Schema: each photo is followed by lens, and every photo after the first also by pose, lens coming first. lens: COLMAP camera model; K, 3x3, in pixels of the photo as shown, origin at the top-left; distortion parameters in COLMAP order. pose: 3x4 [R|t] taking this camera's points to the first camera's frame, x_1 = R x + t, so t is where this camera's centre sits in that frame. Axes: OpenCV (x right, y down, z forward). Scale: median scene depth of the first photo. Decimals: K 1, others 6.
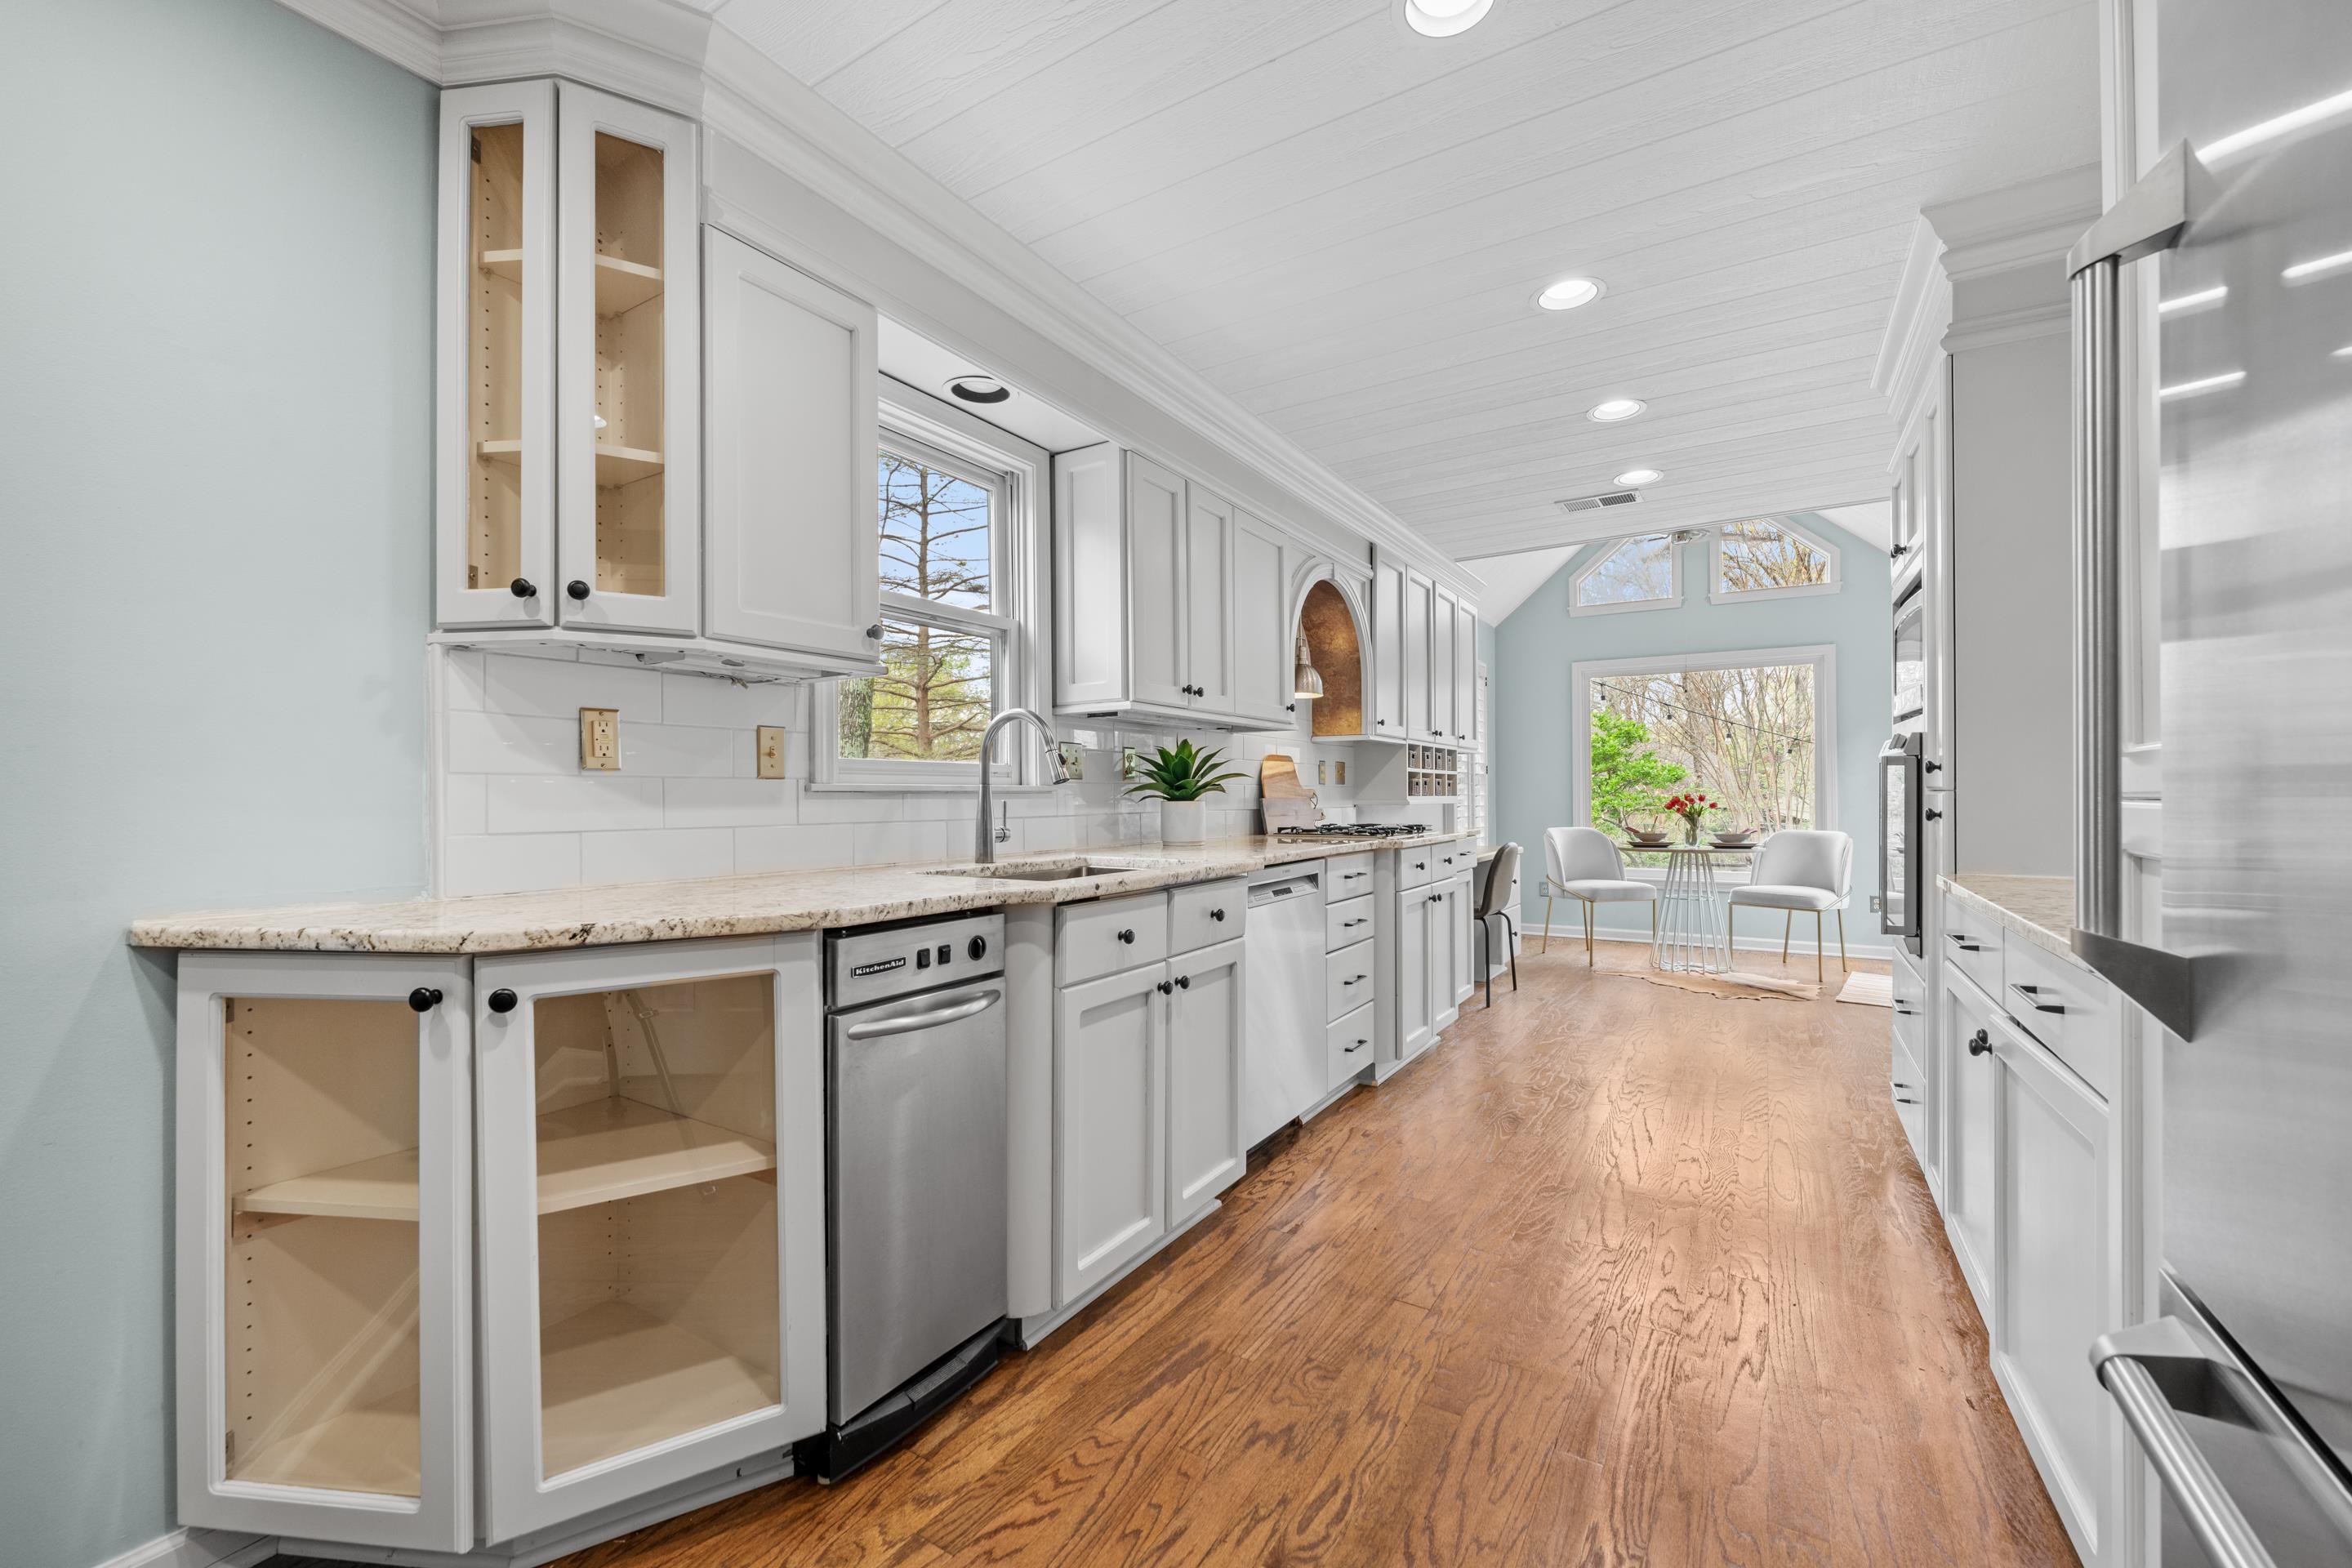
lens RADIAL K [[933.3, 0, 1207.5], [0, 933.3, 788.6], [0, 0, 1]] dist [-0.006138, 0.001424]
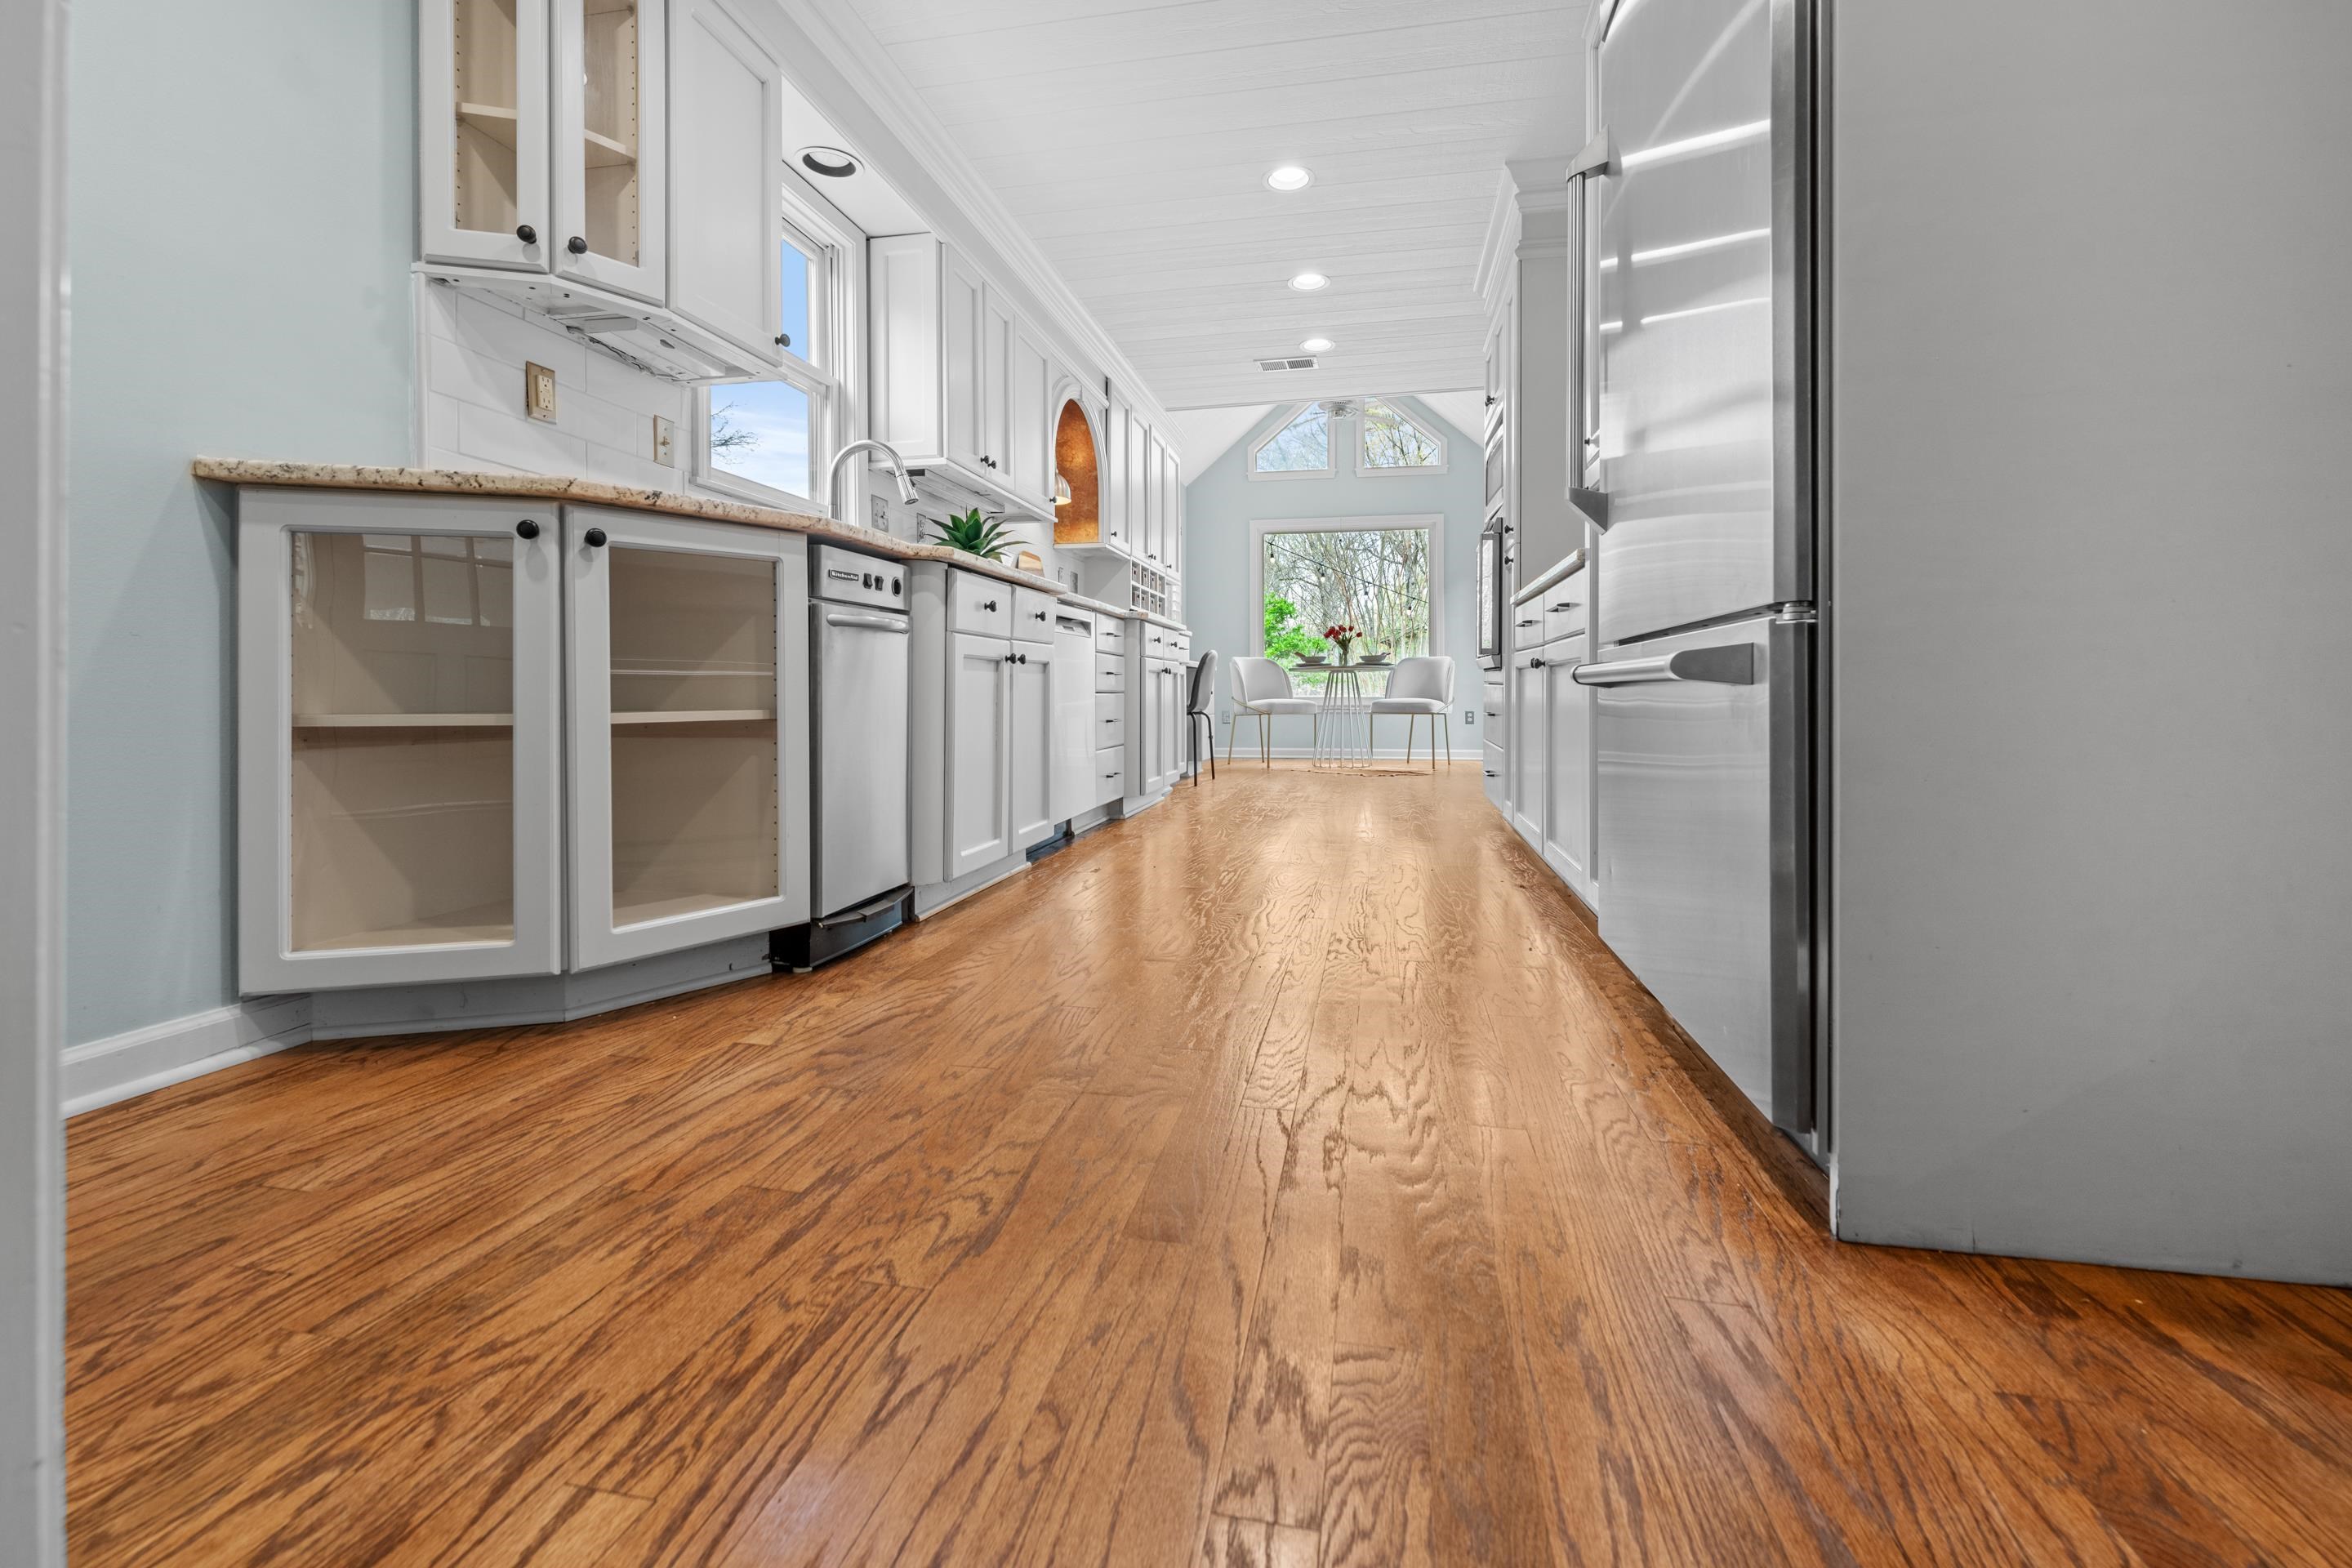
lens RADIAL K [[933.3, 0, 1216.3], [0, 933.3, 696.1], [0, 0, 1]] dist [-0.006138, 0.001424]
pose [[0.934561, -0.002712, 0.355792, -0.194883], [-0.003318, 0.999861, 0.016339, 0.199062], [-0.355787, -0.016450, 0.934422, -0.241071]]
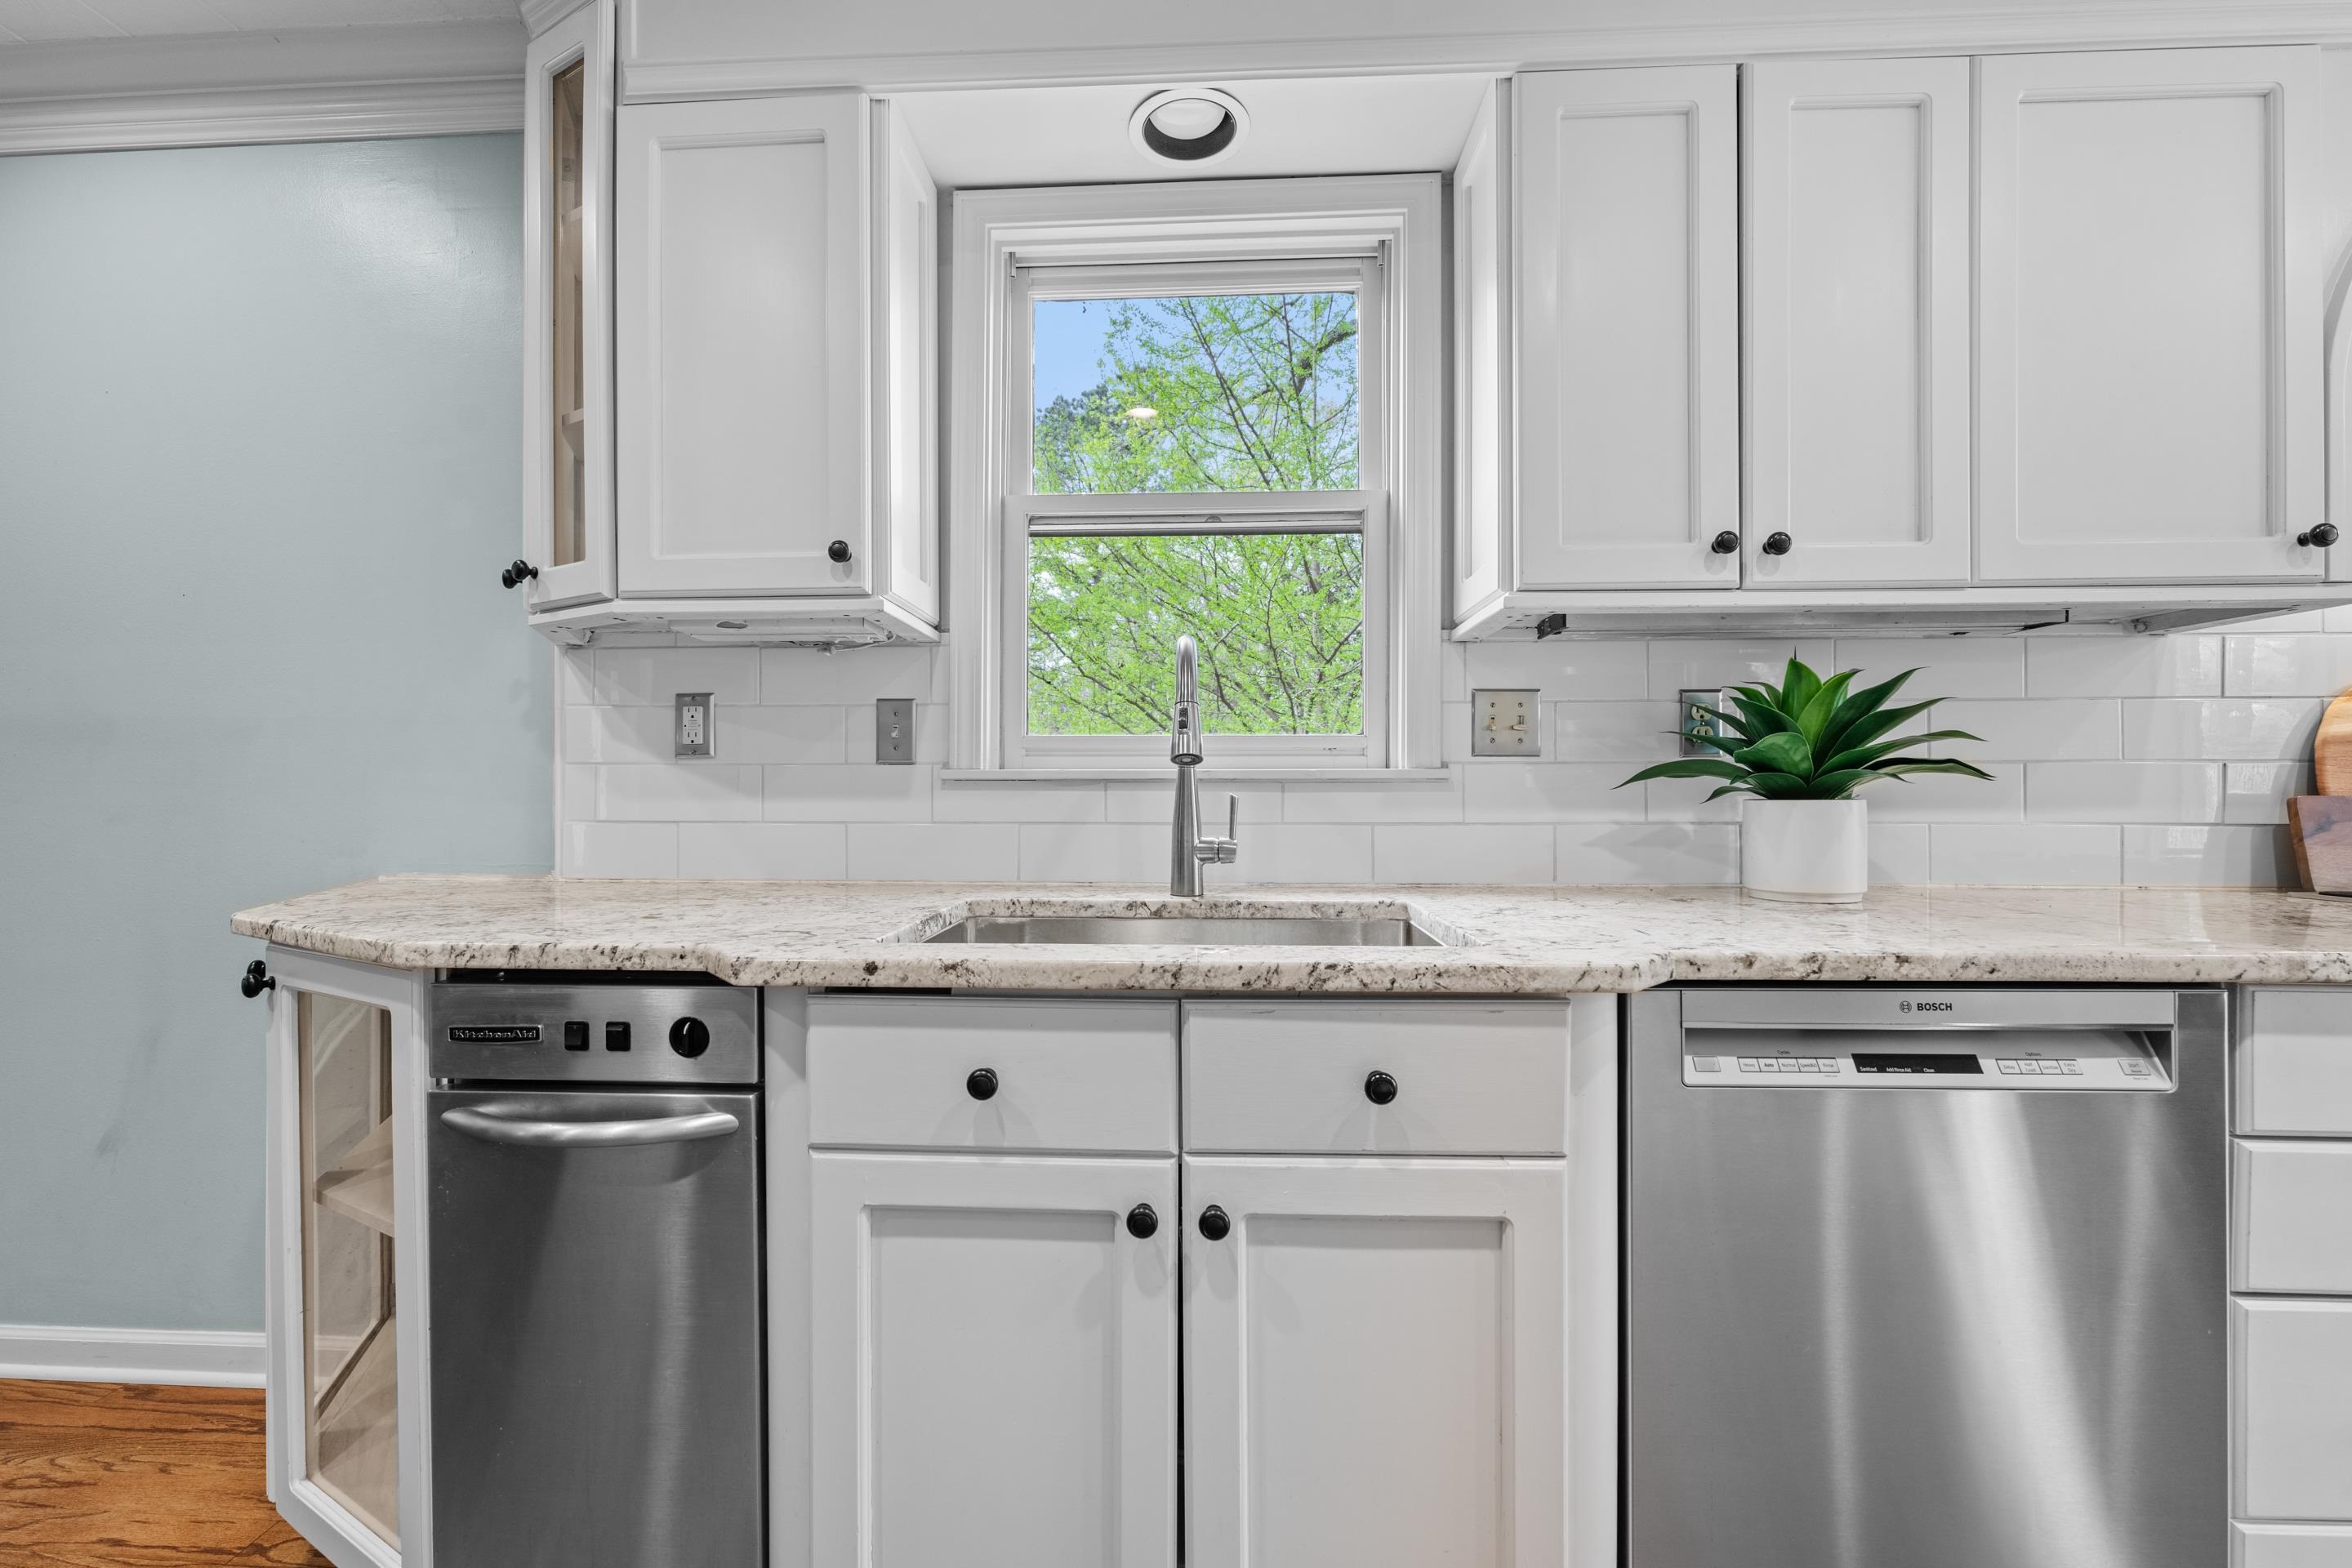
lens RADIAL K [[933.3, 0, 1188.4], [0, 933.3, 793.7], [0, 0, 1]] dist [-0.006138, 0.001424]
pose [[0.469003, 0.006643, -0.883172, 0.286610], [0.003776, 0.999947, 0.009526, 0.006501], [0.883189, -0.007802, 0.468953, 0.666751]]
